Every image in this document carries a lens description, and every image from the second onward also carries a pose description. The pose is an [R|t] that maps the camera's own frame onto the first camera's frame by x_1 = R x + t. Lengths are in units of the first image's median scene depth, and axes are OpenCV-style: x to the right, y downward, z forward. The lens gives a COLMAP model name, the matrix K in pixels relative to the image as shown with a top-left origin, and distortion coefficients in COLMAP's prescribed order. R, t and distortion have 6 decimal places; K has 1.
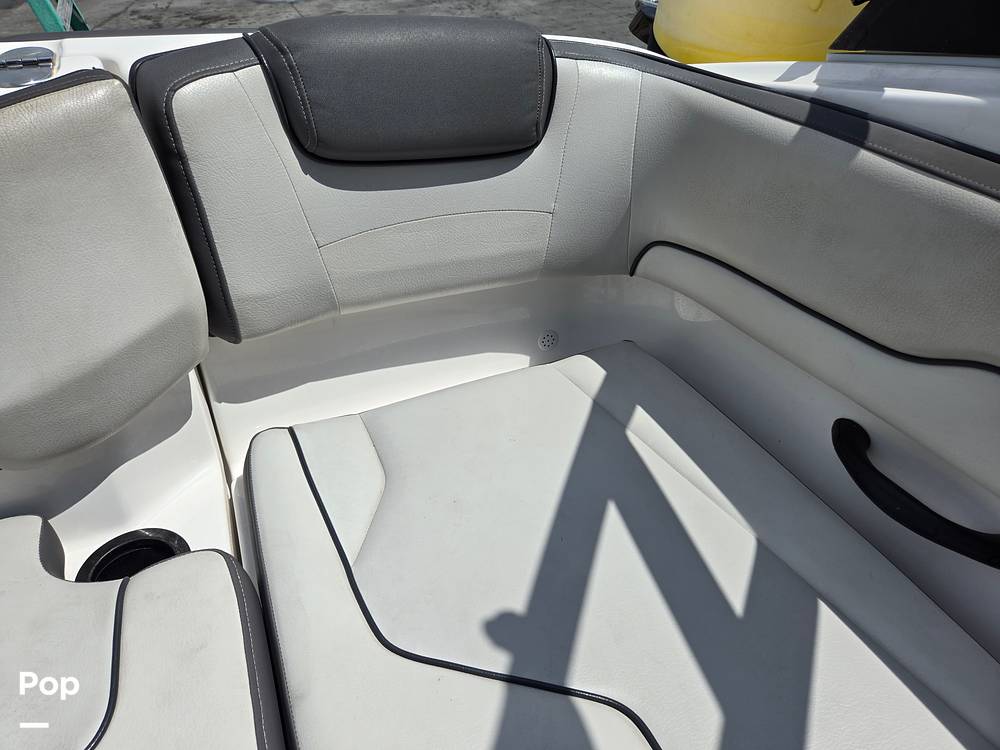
lens RADIAL K [[675.8, 0, 480.9], [0, 675.8, 381.9], [0, 0, 1]] dist [0.032893, -0.034975]
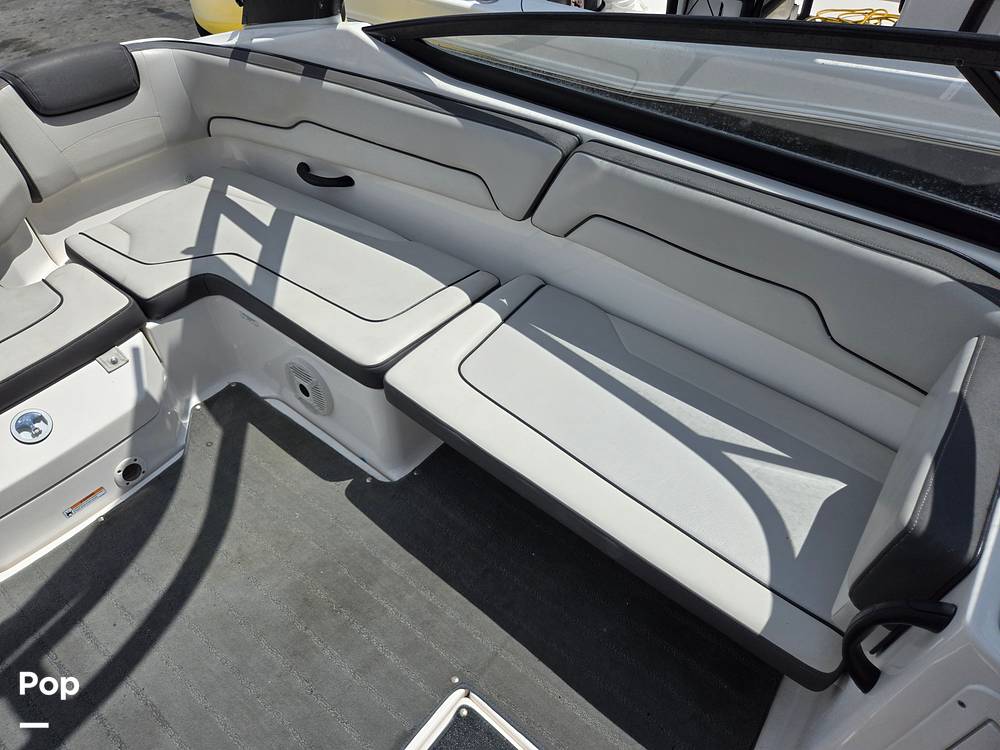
lens RADIAL K [[675.8, 0, 503.7], [0, 675.8, 382.7], [0, 0, 1]] dist [0.032893, -0.034975]
pose [[0.874409, -0.373822, 0.309300, 0.085370], [0.347012, 0.927380, 0.139816, 0.788174], [-0.339105, -0.014925, 0.940630, -1.870511]]
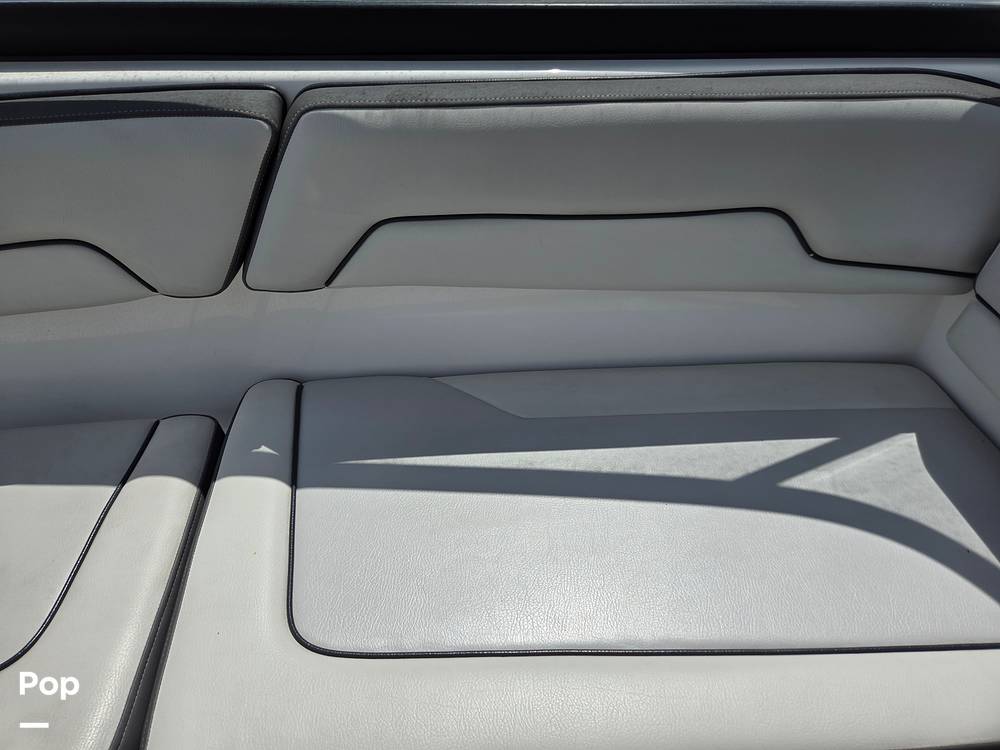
lens RADIAL K [[675.8, 0, 489.3], [0, 675.8, 376.6], [0, 0, 1]] dist [0.032893, -0.034975]
pose [[0.279389, -0.666338, 0.691329, 0.285708], [0.609713, 0.679328, 0.408366, 0.546315], [-0.741749, 0.307419, 0.596072, -0.774083]]
